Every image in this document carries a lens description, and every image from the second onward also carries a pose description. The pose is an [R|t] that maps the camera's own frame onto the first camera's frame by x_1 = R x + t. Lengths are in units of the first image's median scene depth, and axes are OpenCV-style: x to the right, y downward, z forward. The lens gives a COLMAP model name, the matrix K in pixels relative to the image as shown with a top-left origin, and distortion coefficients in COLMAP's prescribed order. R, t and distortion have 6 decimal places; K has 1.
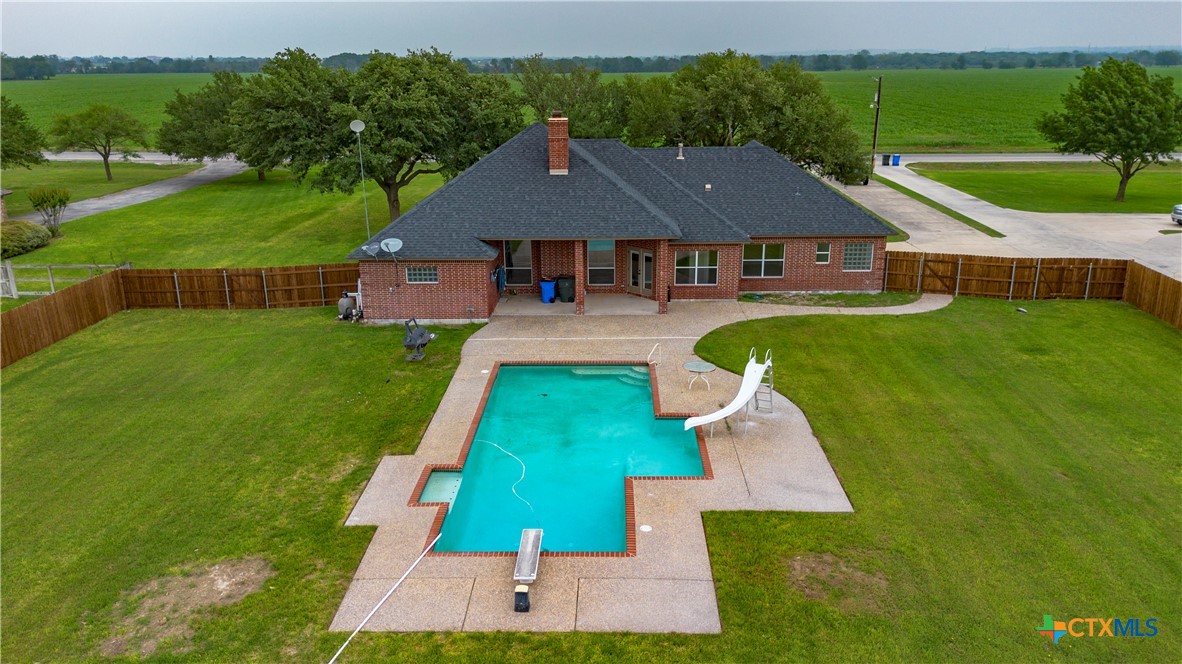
lens RADIAL K [[881.2, 0, 591.0], [0, 881.2, 332.0], [0, 0, 1]] dist [0.073296, -0.079149]
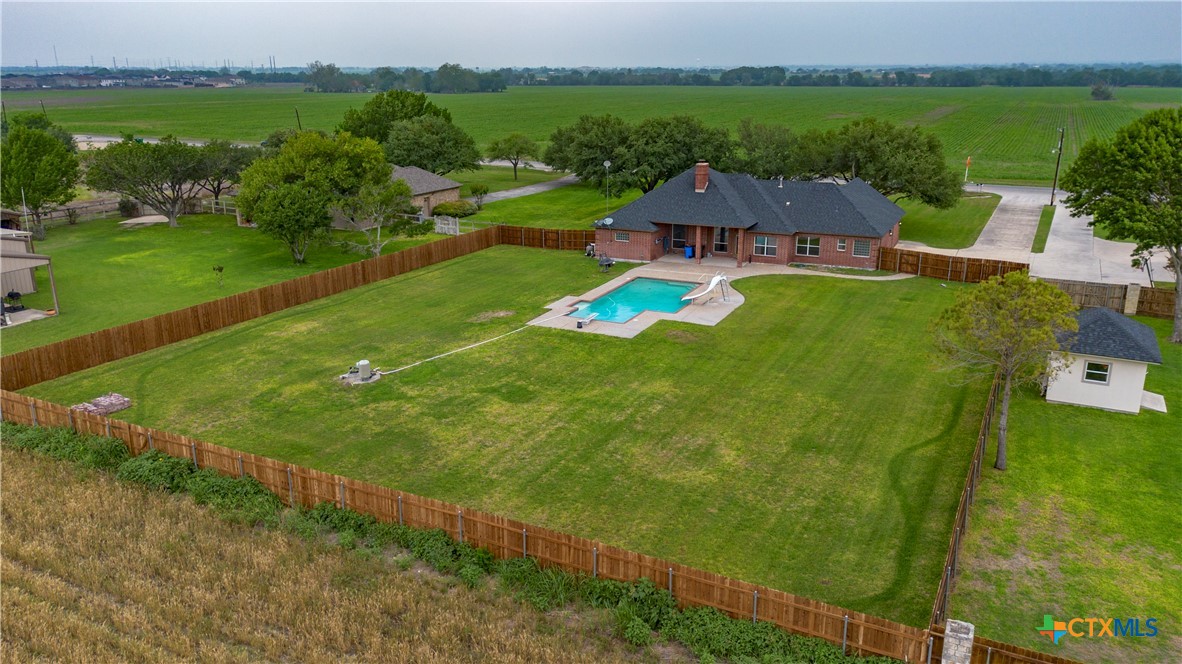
lens RADIAL K [[878.4, 0, 591.0], [0, 878.4, 332.0], [0, 0, 1]] dist [0.123116, -0.203970]
pose [[0.907461, 0.123924, -0.401444, 0.561658], [-0.127032, 0.991717, 0.018983, 0.119329], [0.400471, 0.033770, 0.915687, -0.858019]]
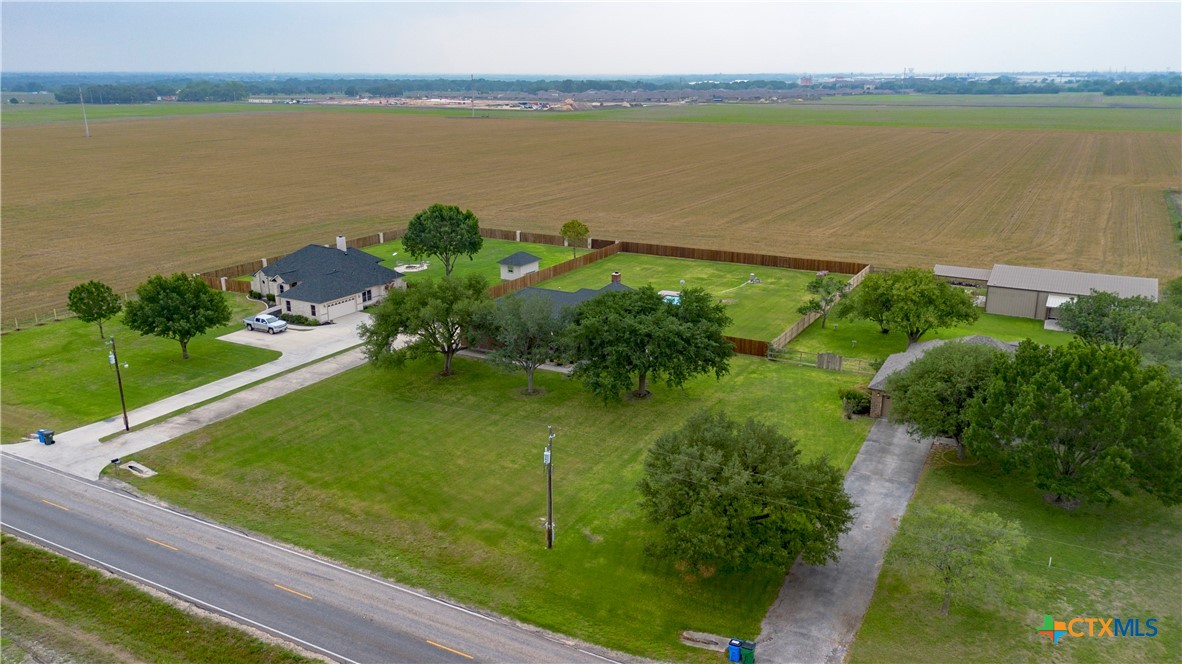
lens RADIAL K [[881.2, 0, 591.0], [0, 881.2, 332.0], [0, 0, 1]] dist [0.073296, -0.079149]
pose [[-0.892532, -0.114728, 0.436147, -1.211798], [0.144425, 0.843454, 0.517423, -1.543498], [-0.427233, 0.524807, -0.736240, 3.192213]]
